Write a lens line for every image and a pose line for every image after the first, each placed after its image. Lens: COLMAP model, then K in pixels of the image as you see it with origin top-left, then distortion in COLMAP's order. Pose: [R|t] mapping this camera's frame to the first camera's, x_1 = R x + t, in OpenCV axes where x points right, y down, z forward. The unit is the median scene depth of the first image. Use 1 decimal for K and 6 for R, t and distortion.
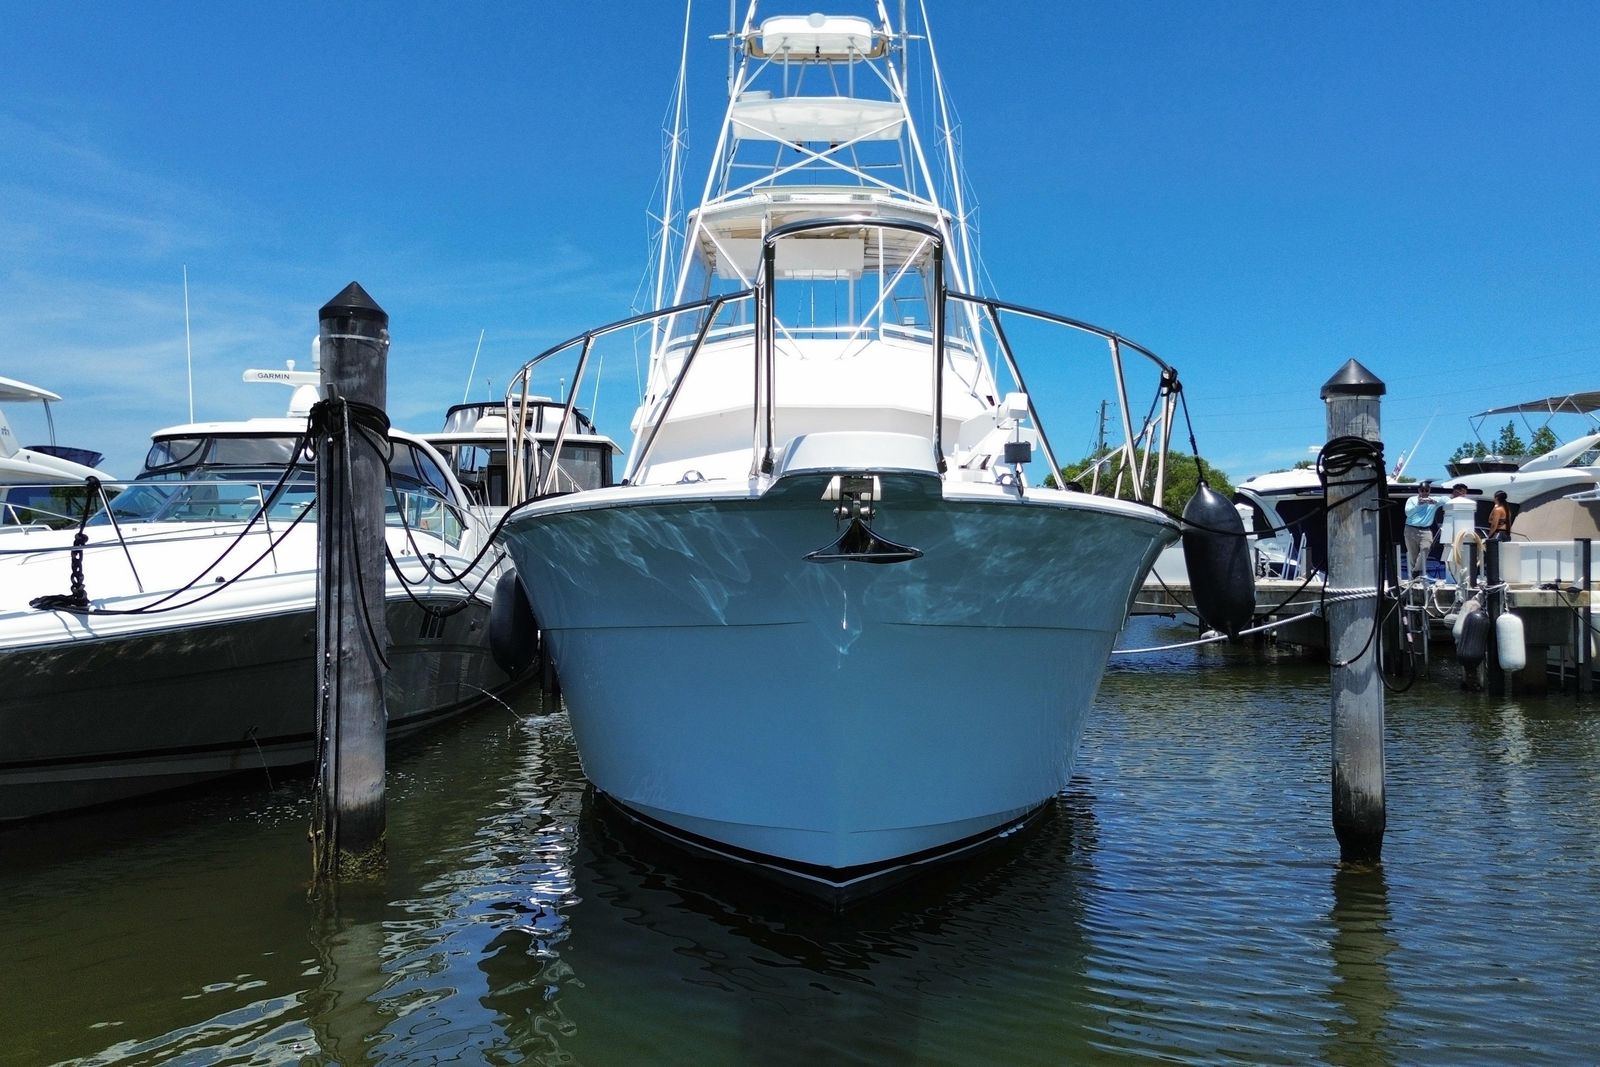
lens RADIAL K [[1361.7, 0, 810.9], [0, 1361.7, 529.3], [0, 0, 1]] dist [0.052244, -0.053416]
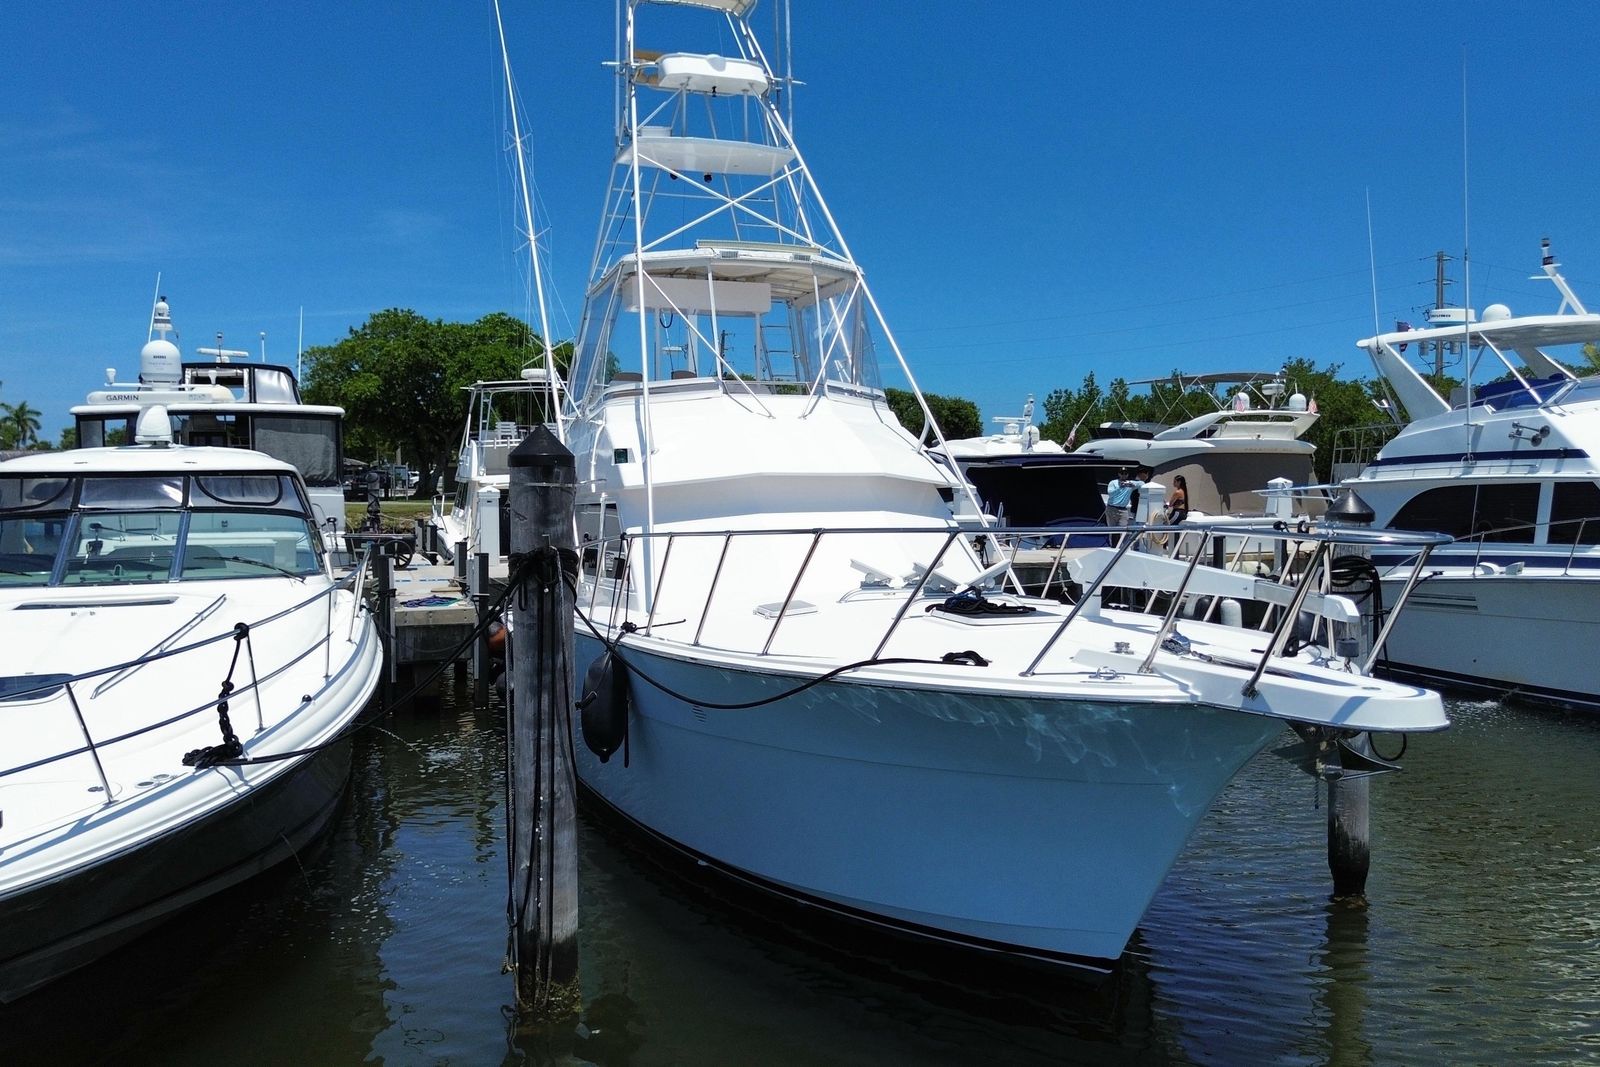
lens RADIAL K [[1361.7, 0, 822.6], [0, 1361.7, 519.6], [0, 0, 1]] dist [0.052244, -0.053416]
pose [[0.949213, -0.012594, 0.314383, -0.448109], [-0.007001, 0.998106, 0.061120, -0.171534], [-0.314557, -0.060217, 0.947327, -0.020380]]
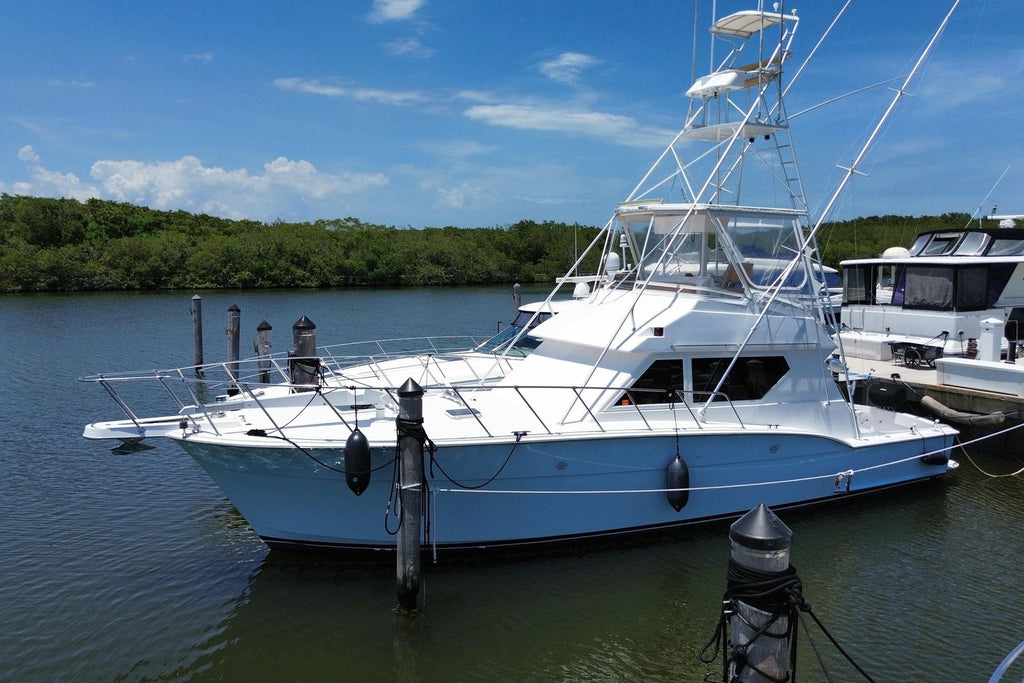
lens RADIAL K [[871.5, 0, 503.3], [0, 871.5, 337.9], [0, 0, 1]] dist [0.052244, -0.053416]
pose [[0.392838, 0.084429, -0.915724, 1.711301], [0.029894, 0.994078, 0.104478, -0.325271], [0.919121, -0.068417, 0.387988, 0.630601]]
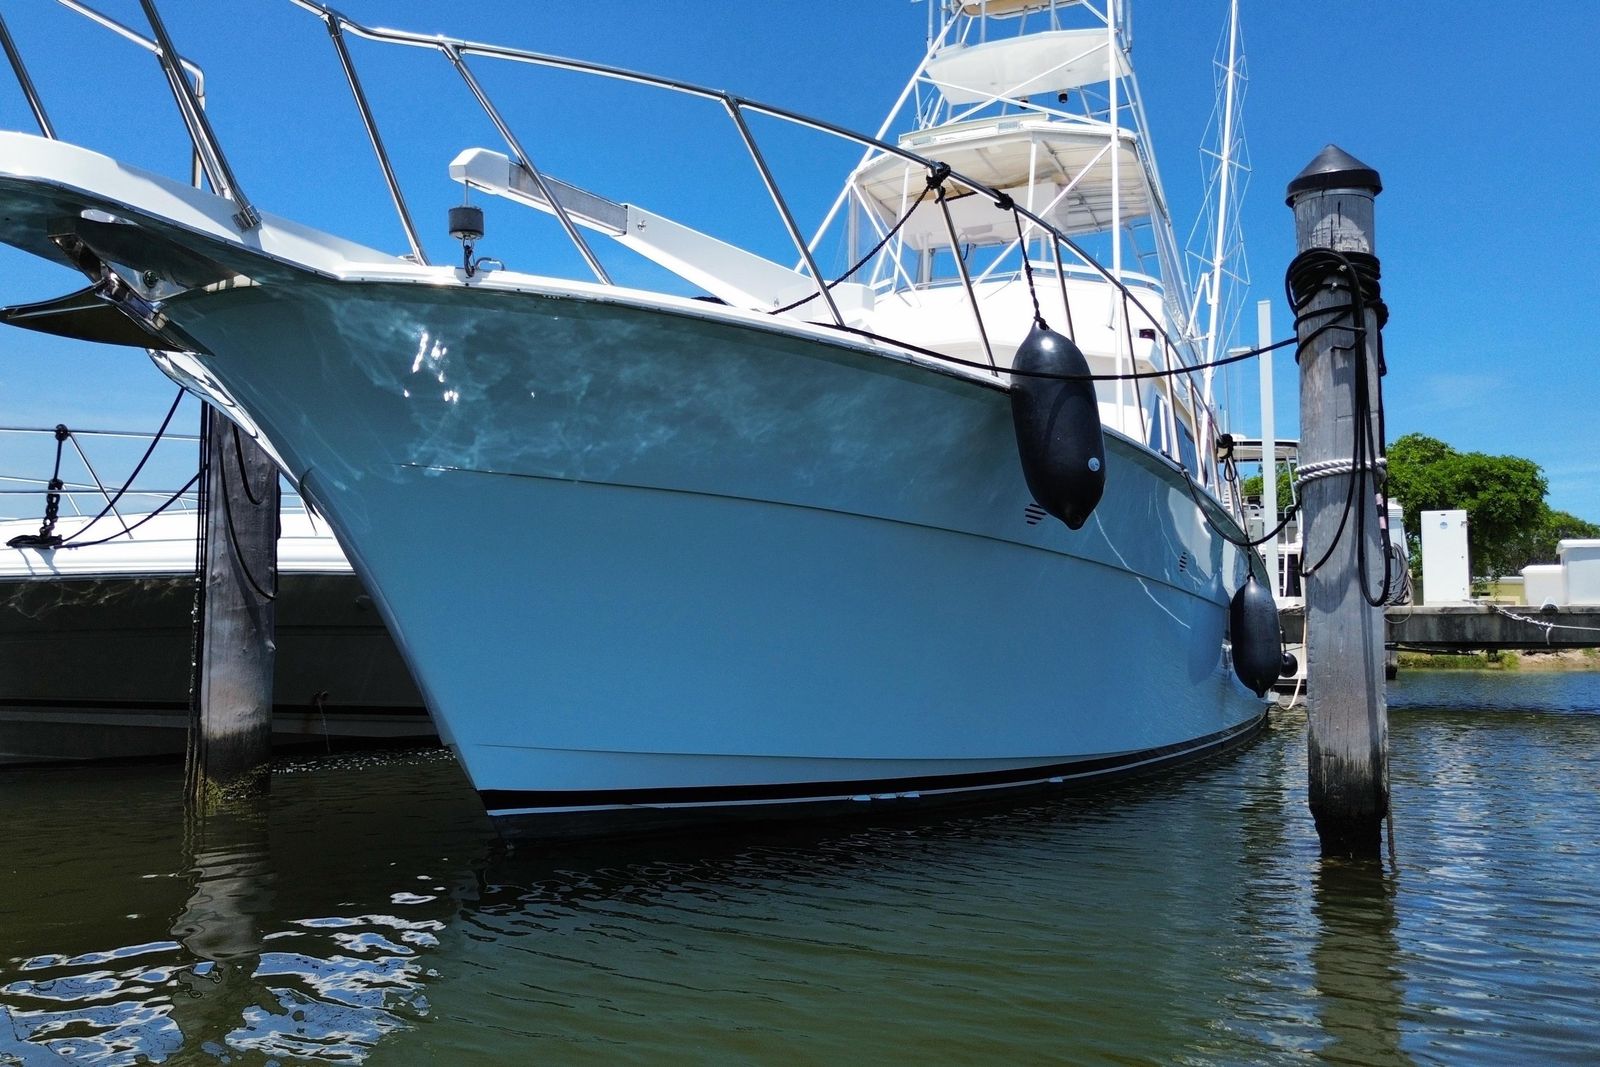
lens RADIAL K [[1361.7, 0, 796.0], [0, 1361.7, 529.7], [0, 0, 1]] dist [0.052244, -0.053416]
pose [[0.911127, -0.036608, -0.410497, 0.432536], [0.010888, 0.997837, -0.064821, 0.118273], [0.411983, 0.054591, 0.909555, 0.256618]]
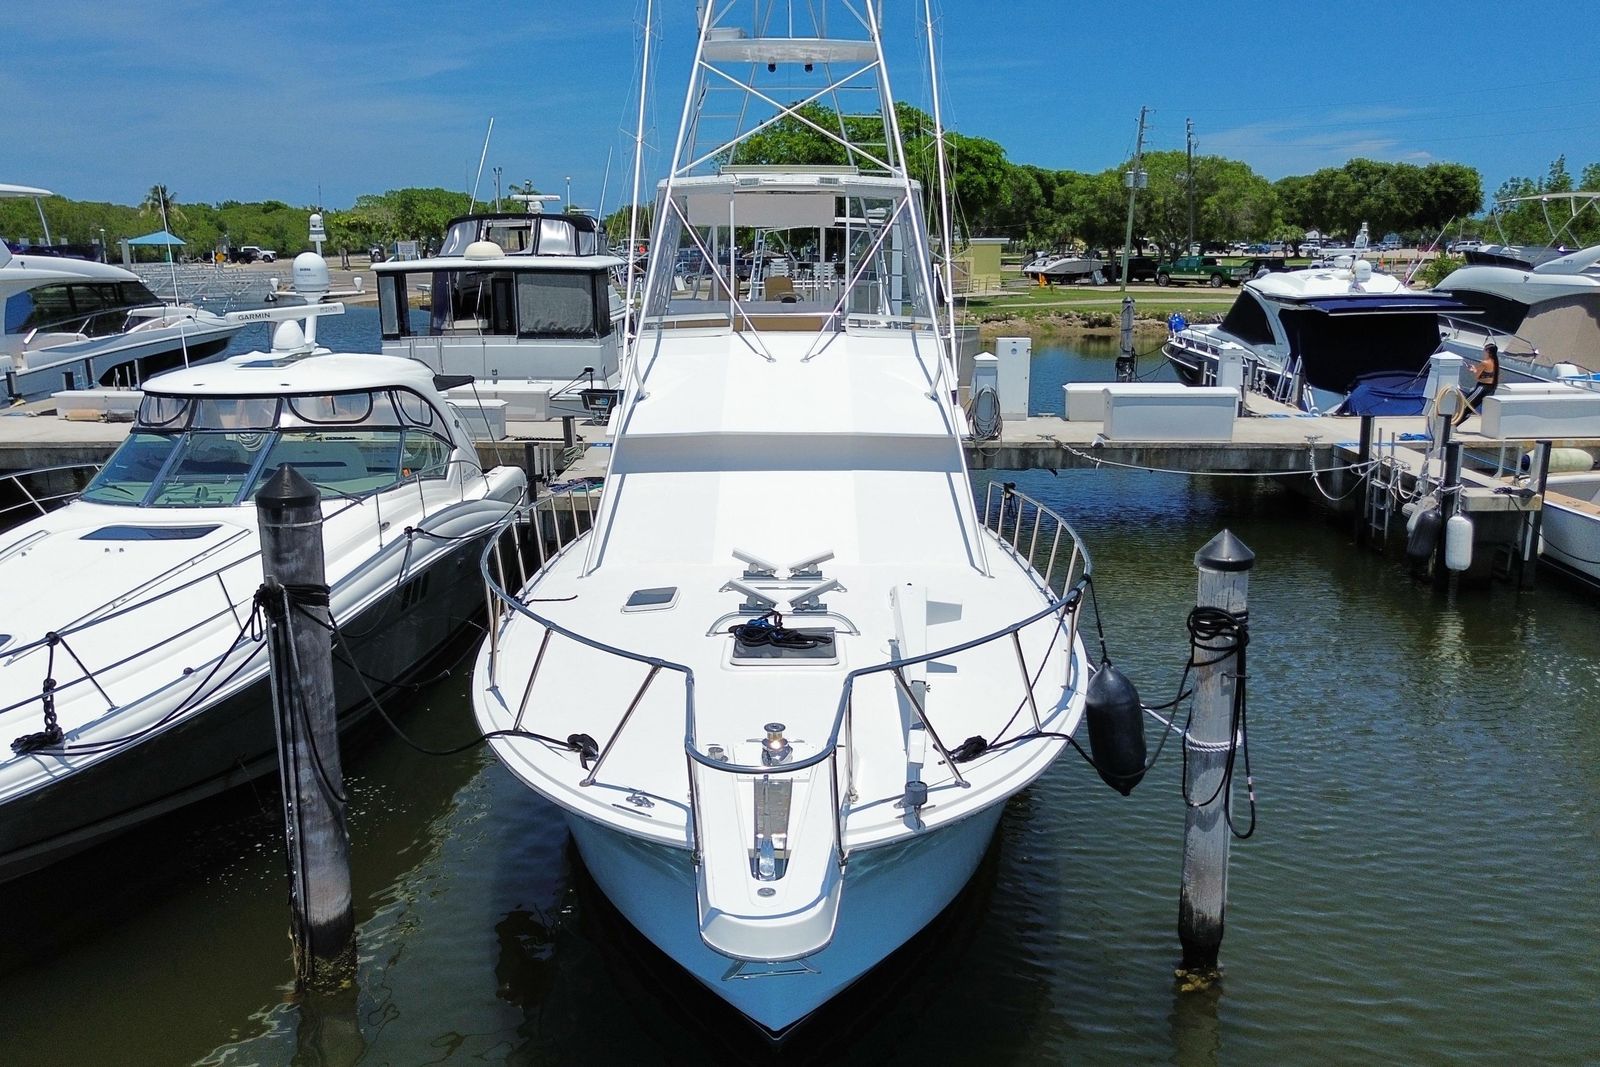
lens RADIAL K [[1361.7, 0, 812.3], [0, 1361.7, 529.7], [0, 0, 1]] dist [0.052244, -0.053416]
pose [[0.999680, 0.006371, -0.024496, 0.101581], [-0.000413, 0.971775, 0.235911, -0.378178], [0.025308, -0.235825, 0.971466, -0.037380]]
